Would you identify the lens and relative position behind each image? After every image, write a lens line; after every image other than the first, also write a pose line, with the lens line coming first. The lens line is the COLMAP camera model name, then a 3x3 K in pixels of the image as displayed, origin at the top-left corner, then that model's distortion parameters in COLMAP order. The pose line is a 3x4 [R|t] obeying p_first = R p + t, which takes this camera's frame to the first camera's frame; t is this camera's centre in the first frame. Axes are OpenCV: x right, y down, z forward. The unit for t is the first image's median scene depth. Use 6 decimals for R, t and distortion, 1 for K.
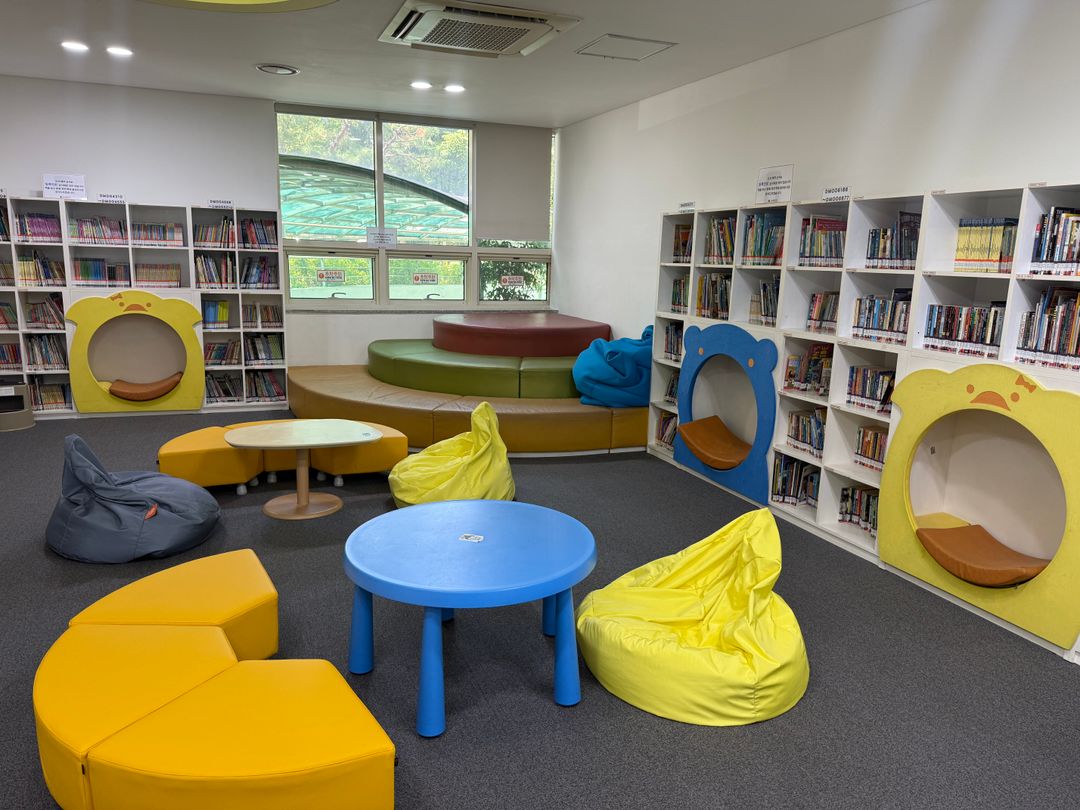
lens RADIAL K [[756.4, 0, 540.0], [0, 756.4, 405.0], [0, 0, 1]] dist [-0.006345, -0.002899]
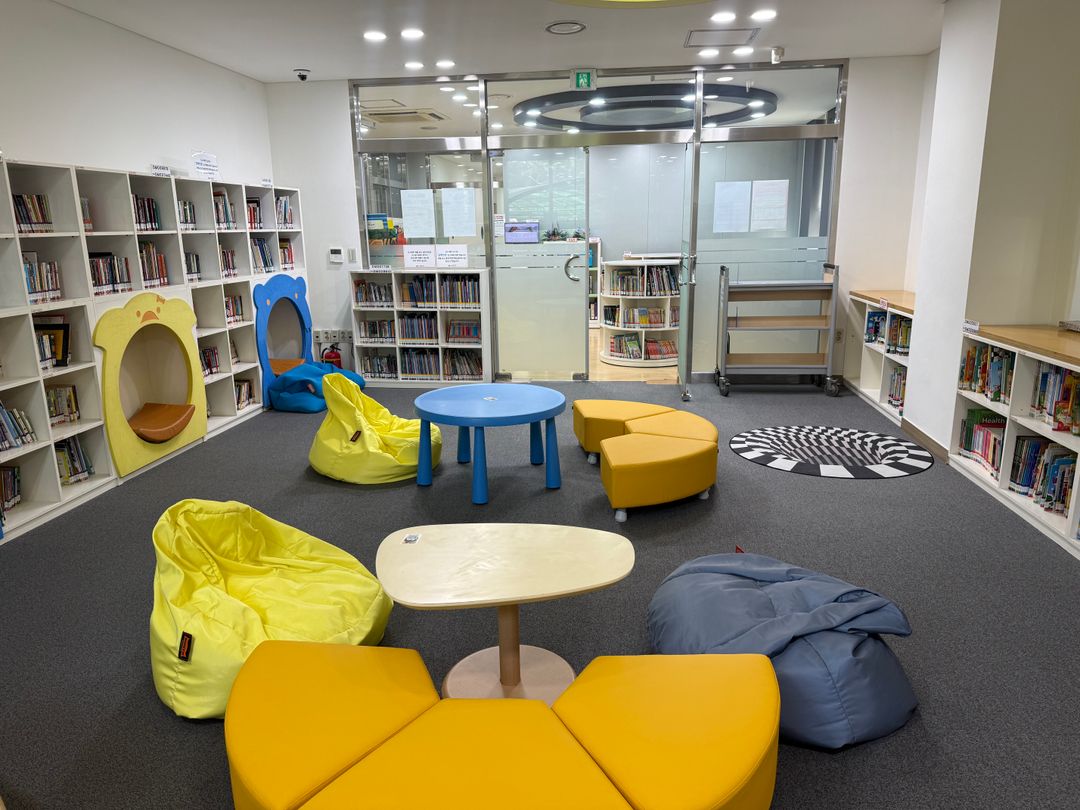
lens RADIAL K [[756.4, 0, 540.0], [0, 756.4, 405.0], [0, 0, 1]] dist [-0.006345, -0.002899]
pose [[-0.878070, -0.123307, 0.462373, -0.675153], [0.084941, 0.910726, 0.404182, -0.327992], [-0.470934, 0.394174, -0.789207, 1.599663]]
